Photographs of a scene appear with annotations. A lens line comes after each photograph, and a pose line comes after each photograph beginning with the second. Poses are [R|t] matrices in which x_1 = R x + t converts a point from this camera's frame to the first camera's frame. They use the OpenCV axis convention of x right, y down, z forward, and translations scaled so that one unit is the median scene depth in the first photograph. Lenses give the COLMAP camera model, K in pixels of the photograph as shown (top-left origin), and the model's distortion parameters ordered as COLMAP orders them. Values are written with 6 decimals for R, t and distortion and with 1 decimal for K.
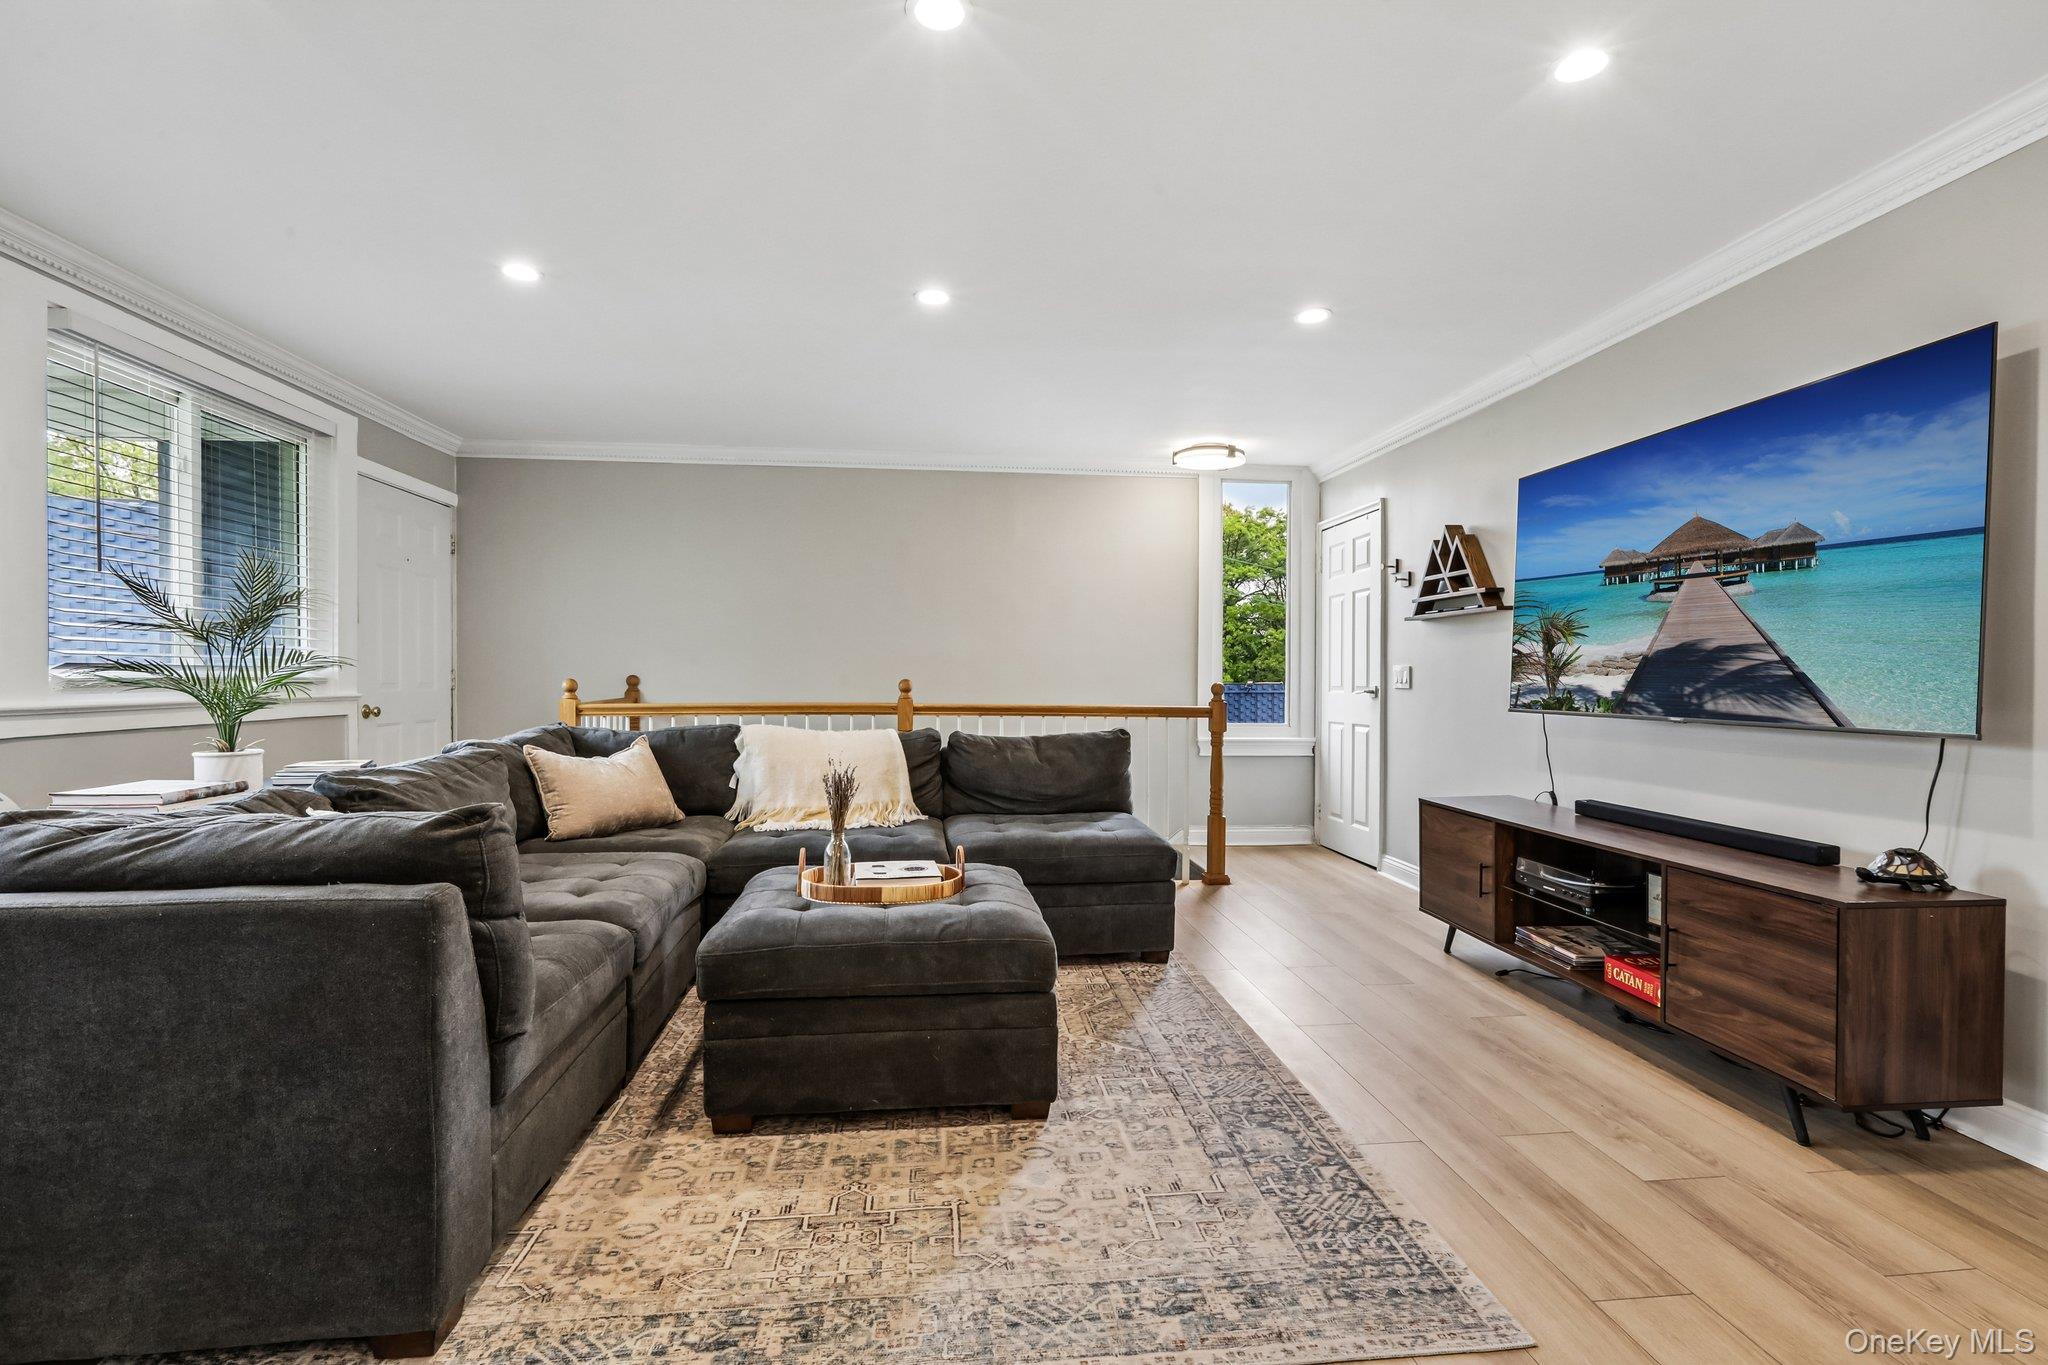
lens RADIAL K [[924.3, 0, 1020.6], [0, 924.3, 684.8], [0, 0, 1]] dist [-0.001033, 0.000687]
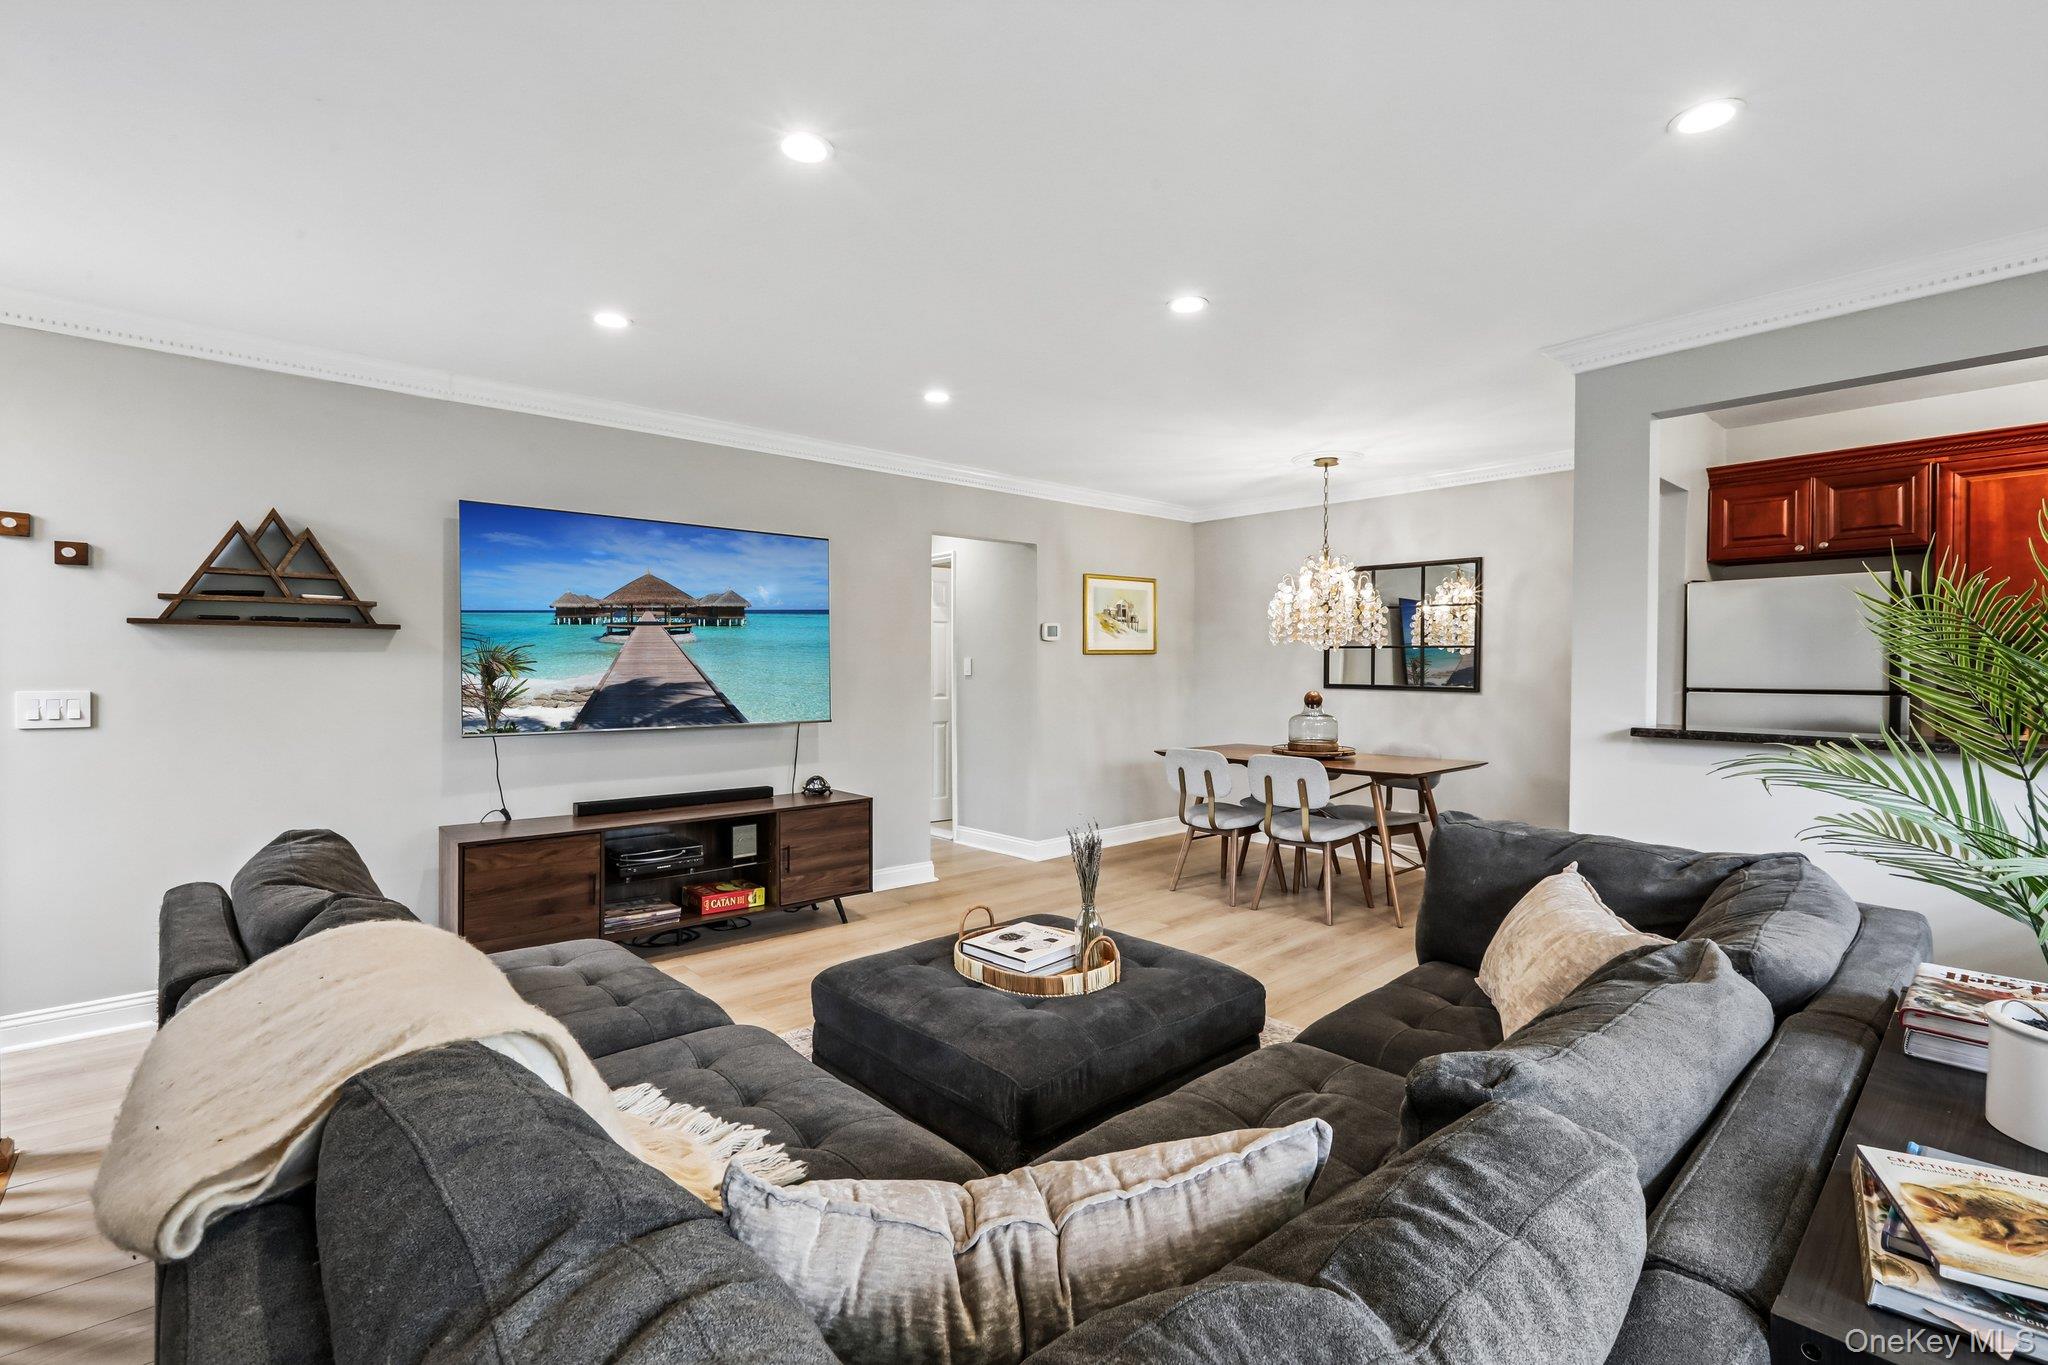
lens RADIAL K [[924.3, 0, 1043.0], [0, 924.3, 673.0], [0, 0, 1]] dist [-0.001033, 0.000687]
pose [[-0.593292, -0.012541, 0.804890, -0.970661], [0.001176, 0.999864, 0.016445, -0.086650], [-0.804986, 0.010703, -0.593197, 1.681929]]
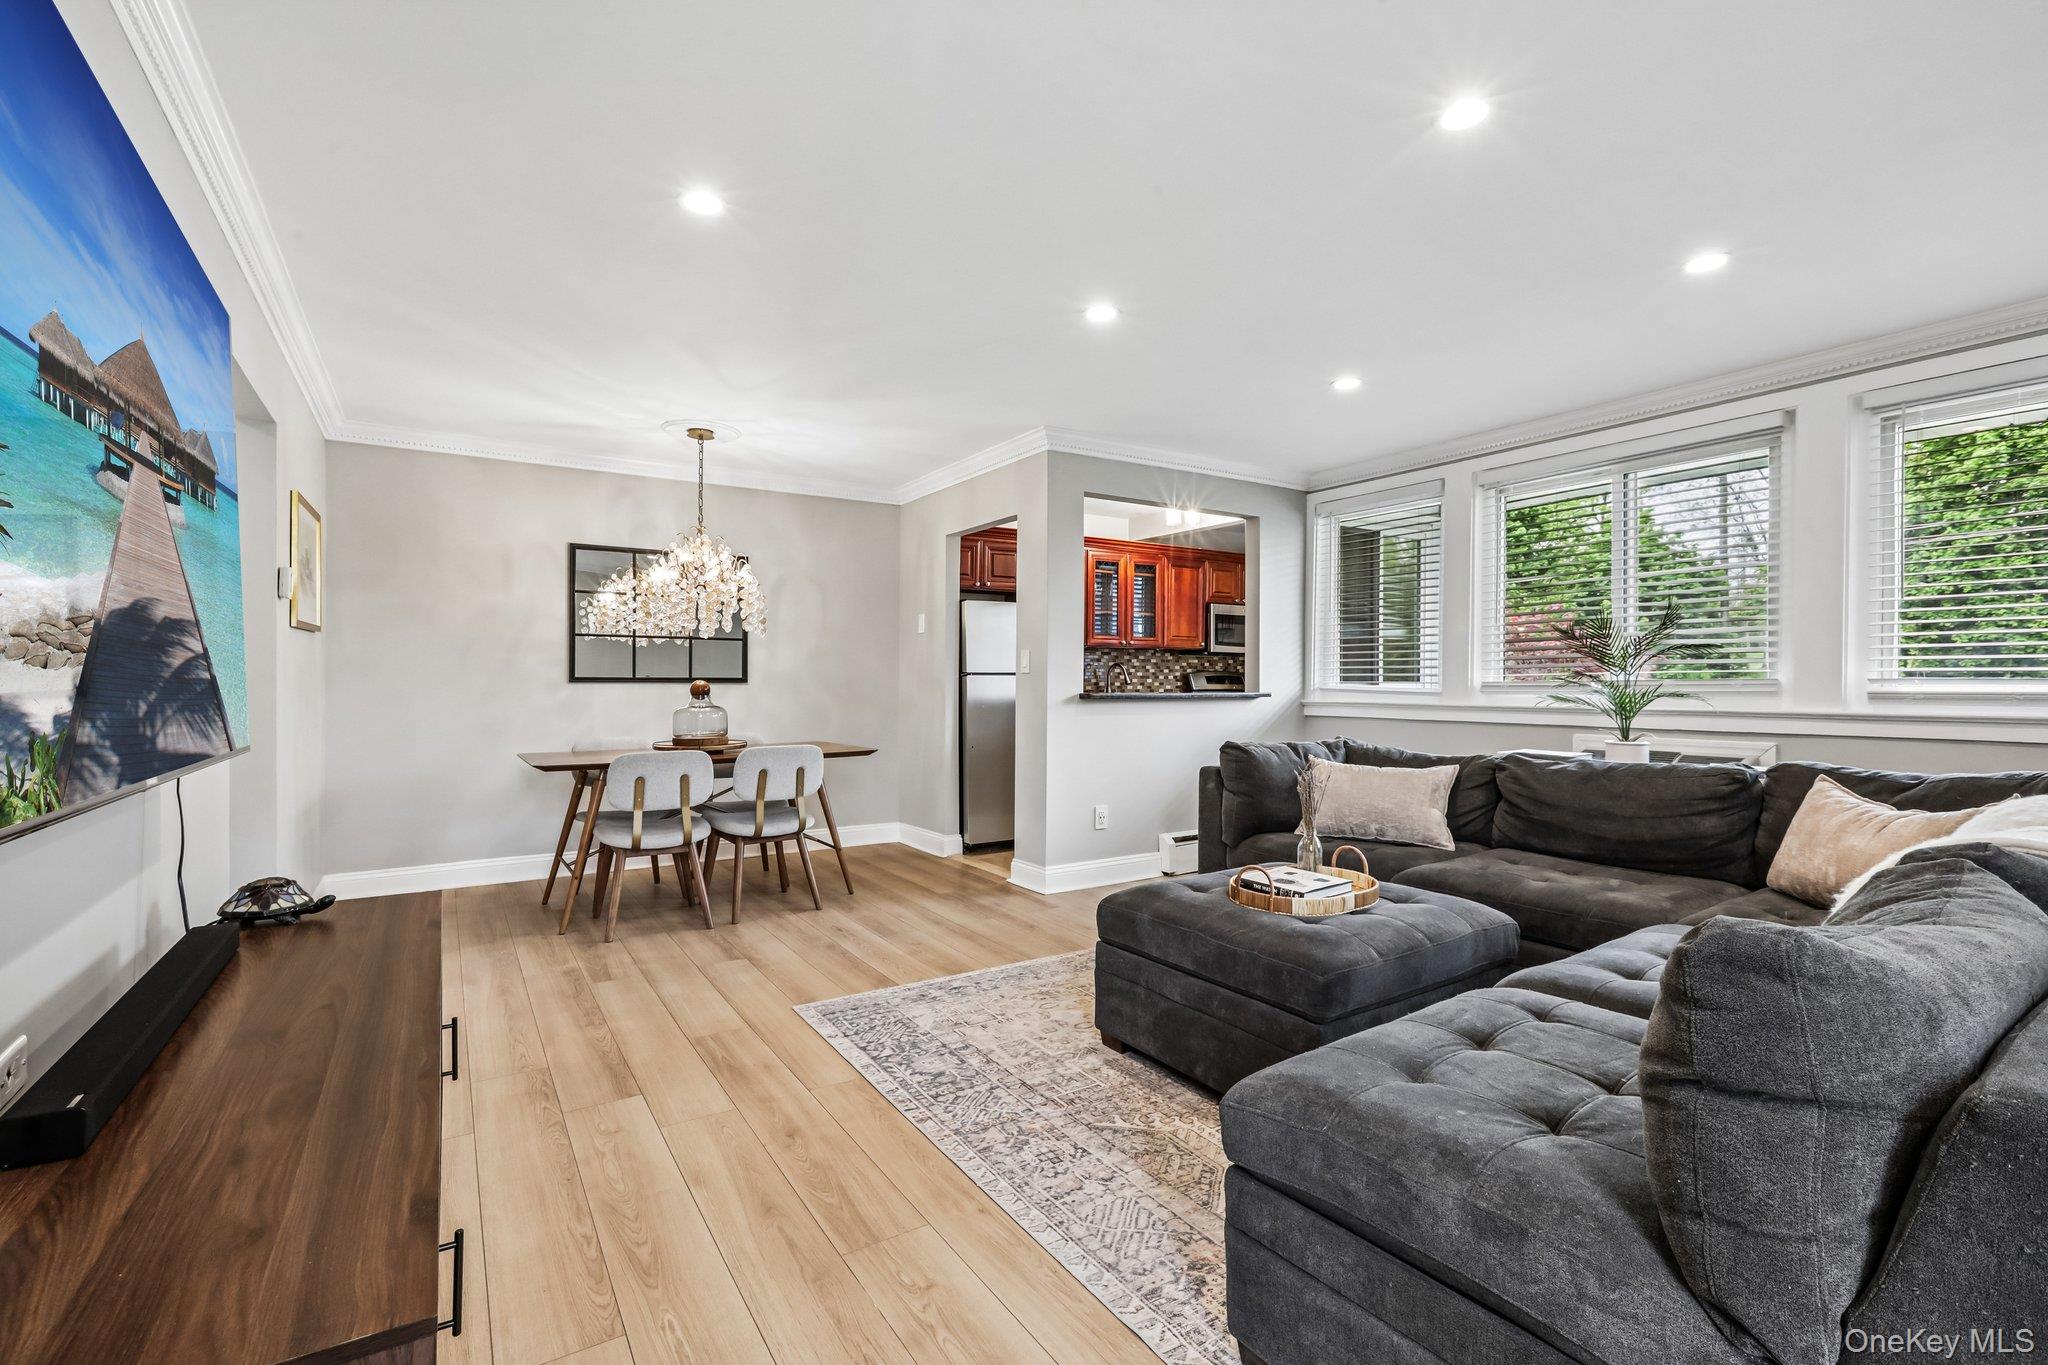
lens RADIAL K [[924.3, 0, 1018.1], [0, 924.3, 678.3], [0, 0, 1]] dist [-0.001033, 0.000687]
pose [[-0.897138, -0.004567, -0.441726, 0.655373], [-0.007528, 0.999959, 0.004951, -0.027733], [0.441686, 0.007767, -0.897136, 1.975815]]
